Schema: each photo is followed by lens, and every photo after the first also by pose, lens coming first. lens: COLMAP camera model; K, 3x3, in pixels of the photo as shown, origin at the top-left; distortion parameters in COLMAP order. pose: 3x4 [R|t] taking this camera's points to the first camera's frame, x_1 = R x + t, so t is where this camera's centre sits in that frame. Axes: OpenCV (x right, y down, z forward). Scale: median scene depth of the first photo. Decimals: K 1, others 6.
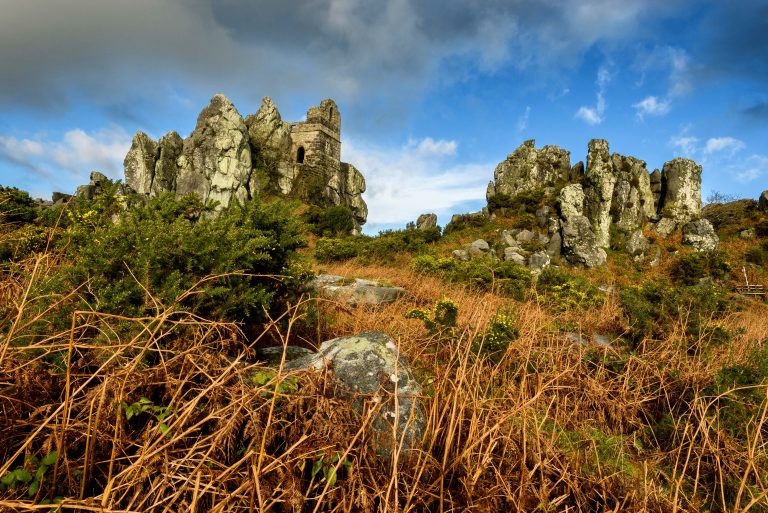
lens RADIAL K [[1531.8, 0, 384.0], [0, 1531.8, 256.5], [0, 0, 1]] dist [0.213270, -0.121898]
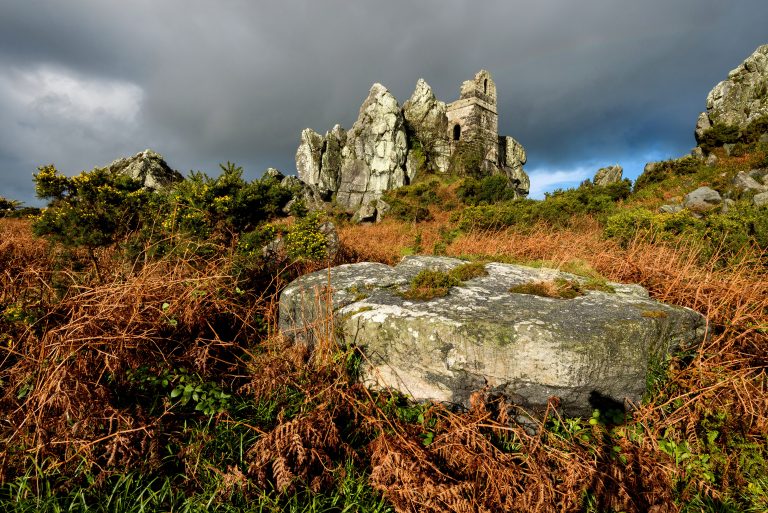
lens RADIAL K [[434.7, 0, 384.0], [0, 434.7, 256.5], [0, 0, 1]] dist [0.029823, -0.000220]
pose [[0.939005, -0.048188, -0.340510, -0.005602], [0.057437, 0.998202, 0.017127, 0.007863], [0.339073, -0.035640, 0.940085, 0.720340]]
